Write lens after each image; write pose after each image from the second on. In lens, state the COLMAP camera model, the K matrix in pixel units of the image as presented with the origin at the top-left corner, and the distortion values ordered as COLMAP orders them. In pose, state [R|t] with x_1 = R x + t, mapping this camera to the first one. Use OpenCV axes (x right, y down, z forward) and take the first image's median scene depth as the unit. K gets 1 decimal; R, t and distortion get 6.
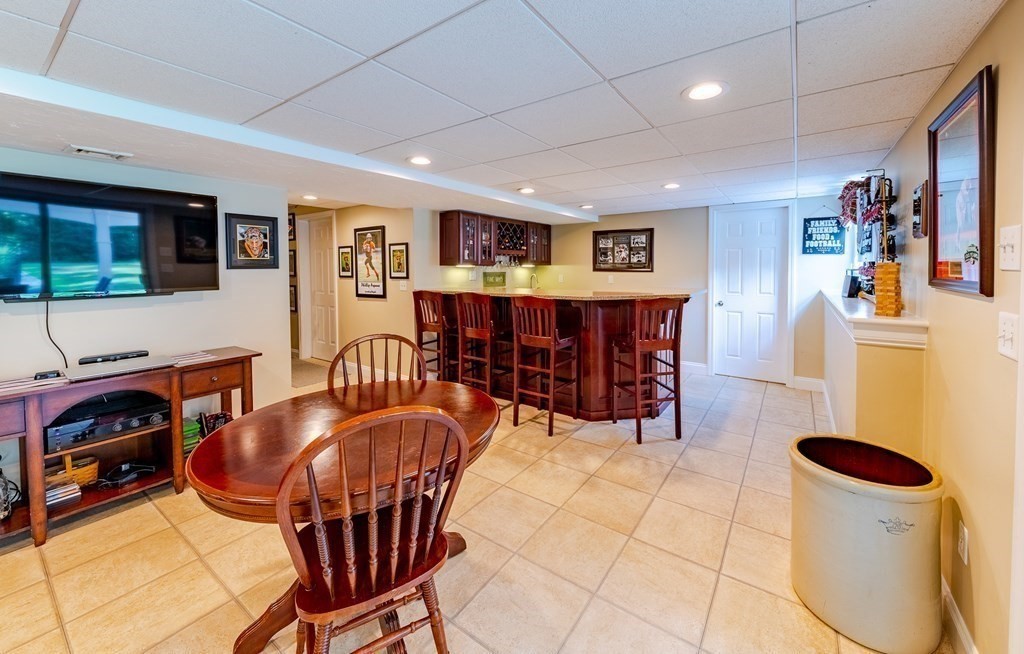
lens RADIAL K [[431.0, 0, 506.7], [0, 431.0, 278.5], [0, 0, 1]] dist [-0.003998, -0.000383]
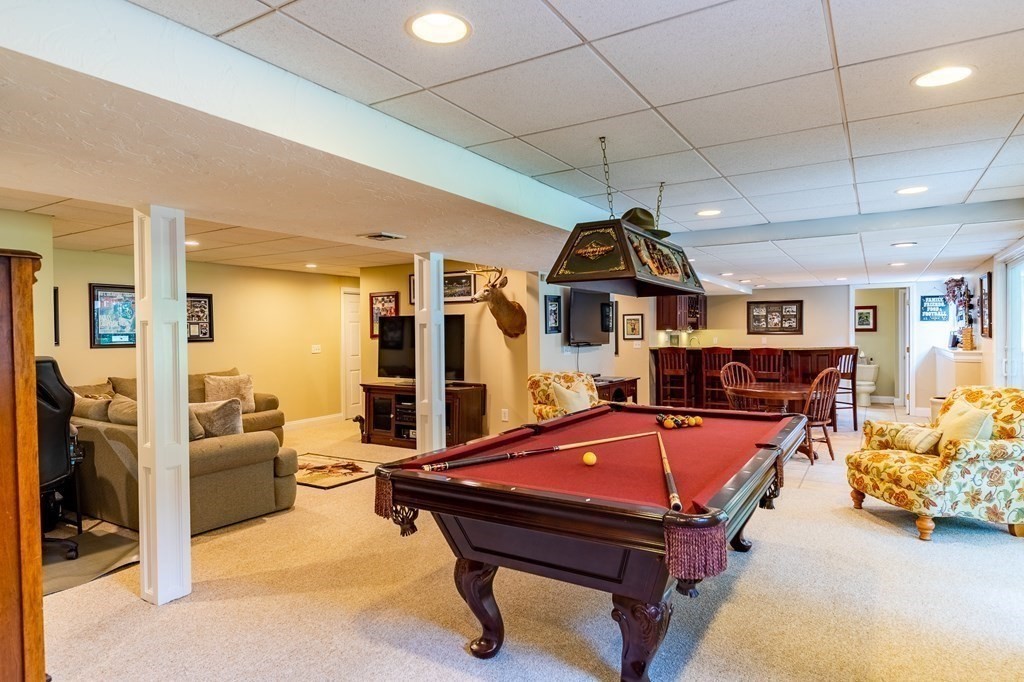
lens RADIAL K [[606.8, 0, 511.7], [0, 606.8, 338.3], [0, 0, 1]] dist [0.006775, -0.001418]
pose [[0.999111, -0.004486, 0.041907, -0.785012], [0.005253, 0.999820, -0.018212, 0.031726], [-0.041818, 0.018416, 0.998956, -1.002168]]
